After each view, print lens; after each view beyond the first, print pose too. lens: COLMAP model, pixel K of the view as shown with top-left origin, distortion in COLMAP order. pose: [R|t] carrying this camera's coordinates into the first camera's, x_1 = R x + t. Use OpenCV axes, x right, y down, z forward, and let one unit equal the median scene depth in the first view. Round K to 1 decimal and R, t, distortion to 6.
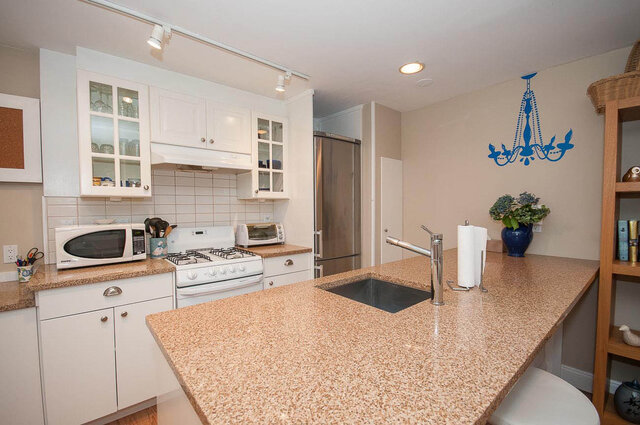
lens RADIAL K [[285.0, 0, 323.1], [0, 285.0, 217.4], [0, 0, 1]] dist [0.011436, -0.013158]
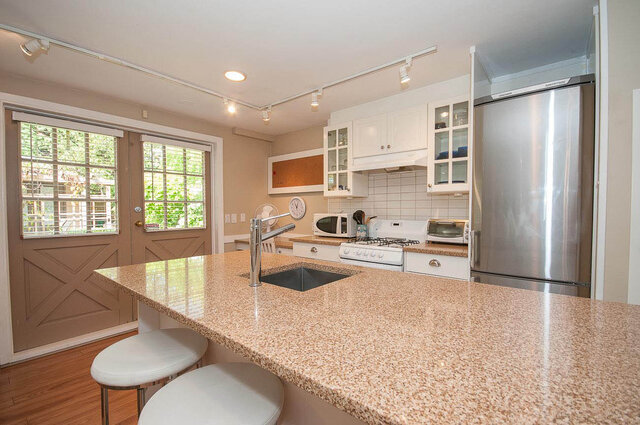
lens RADIAL K [[285.0, 0, 323.1], [0, 285.0, 217.4], [0, 0, 1]] dist [0.011436, -0.013158]
pose [[0.175435, 0.031485, -0.983987, 0.765001], [-0.038047, 0.998959, 0.025181, 0.007599], [0.983756, 0.033020, 0.176450, 0.553215]]
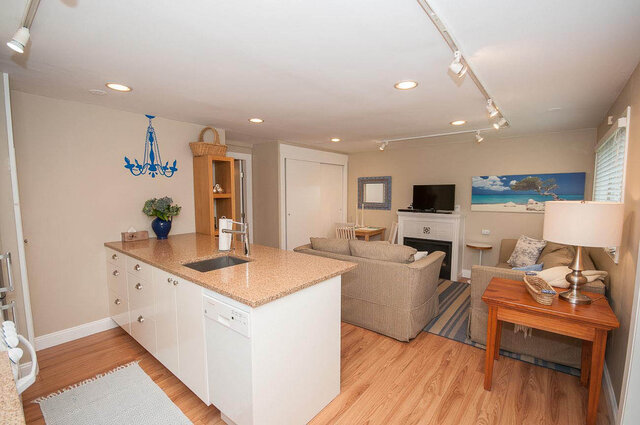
lens RADIAL K [[285.0, 0, 323.1], [0, 285.0, 217.4], [0, 0, 1]] dist [0.011436, -0.013158]
pose [[-0.175732, -0.086076, 0.980668, -0.942391], [0.039576, 0.994747, 0.094403, -0.085188], [-0.983642, 0.055401, -0.171402, 0.416930]]
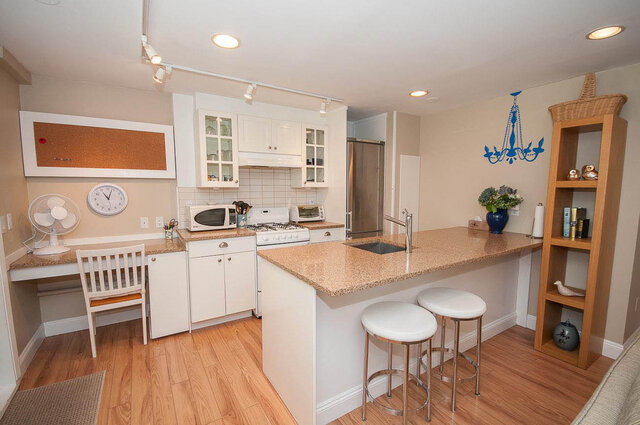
lens RADIAL K [[287.8, 0, 323.1], [0, 287.8, 217.8], [0, 0, 1]] dist [-0.001657, -0.000424]
pose [[0.989836, 0.020880, -0.140671, 0.062138], [-0.011765, 0.997795, 0.065320, -0.014658], [0.141725, -0.063002, 0.987899, -0.438803]]
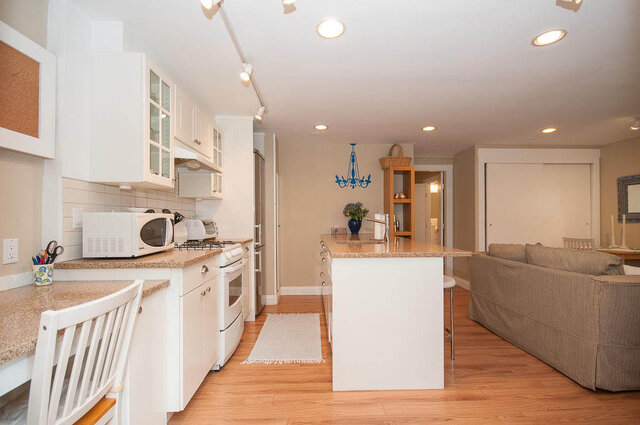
lens RADIAL K [[285.0, 0, 323.1], [0, 285.0, 217.4], [0, 0, 1]] dist [0.011436, -0.013158]
pose [[0.624670, 0.006362, 0.780863, -0.994357], [0.032245, 0.998904, -0.033934, 0.079820], [-0.780223, 0.046377, 0.623780, -0.060737]]
